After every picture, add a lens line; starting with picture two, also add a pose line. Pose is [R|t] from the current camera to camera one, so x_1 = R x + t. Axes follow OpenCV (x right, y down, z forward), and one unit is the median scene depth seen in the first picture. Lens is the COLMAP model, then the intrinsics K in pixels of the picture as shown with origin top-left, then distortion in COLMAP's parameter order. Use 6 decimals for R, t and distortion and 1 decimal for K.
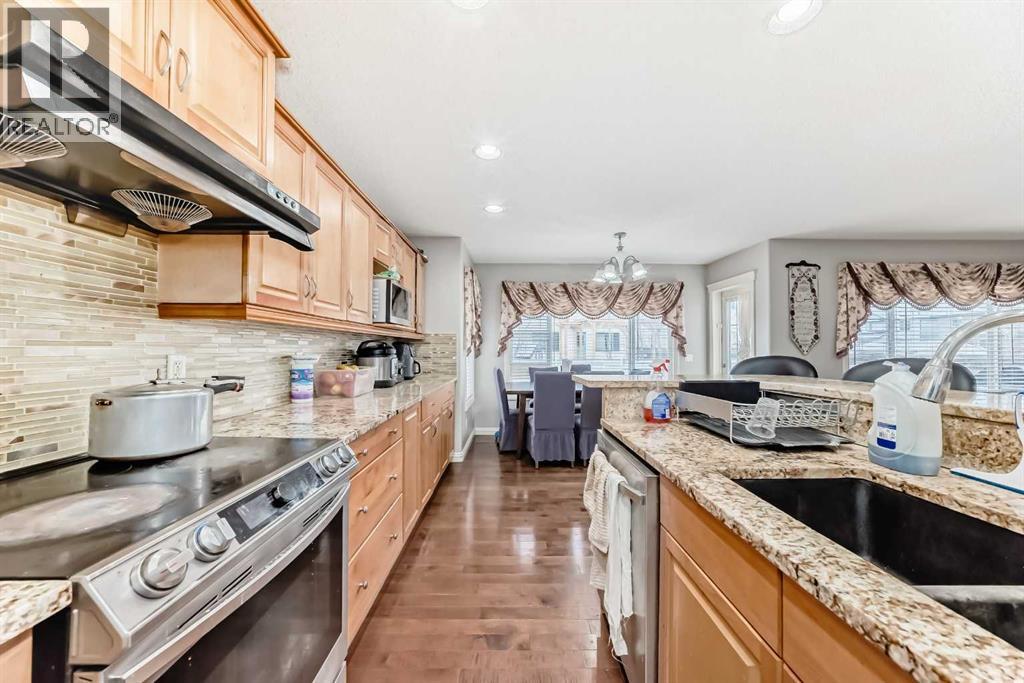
lens RADIAL K [[362.2, 0, 510.2], [0, 362.2, 346.2], [0, 0, 1]] dist [-0.018228, 0.004930]
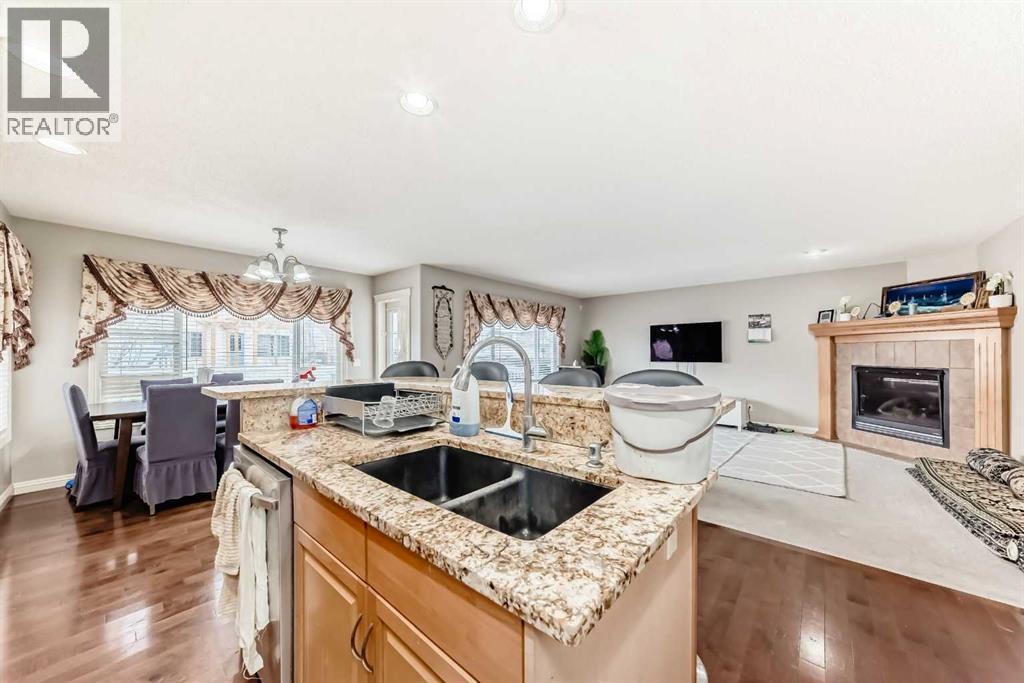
lens RADIAL K [[364.4, 0, 512.7], [0, 364.4, 352.2], [0, 0, 1]] dist [-0.017892, 0.005501]
pose [[0.665276, 0.001809, 0.746596, 0.013998], [-0.005076, 0.999985, 0.002101, -0.004964], [-0.746580, -0.005188, 0.665275, -0.056798]]
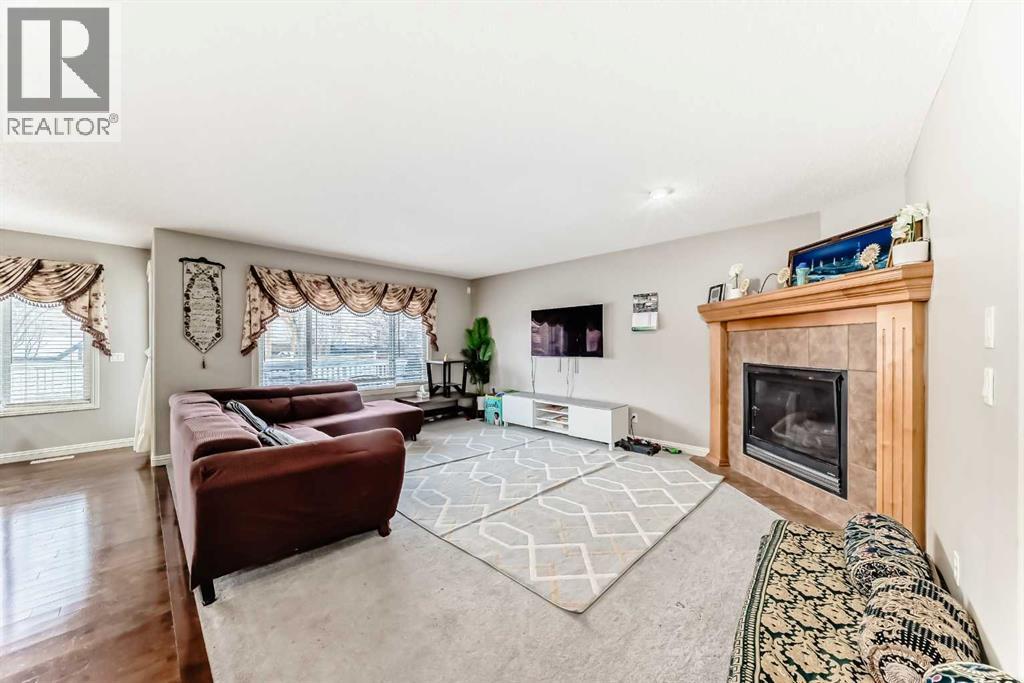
lens RADIAL K [[362.2, 0, 510.2], [0, 362.2, 346.2], [0, 0, 1]] dist [-0.018228, 0.004930]
pose [[0.699346, -0.002786, 0.714777, 0.803849], [-0.005557, 0.999941, 0.009334, -0.009002], [-0.714761, -0.010500, 0.699290, -0.342364]]
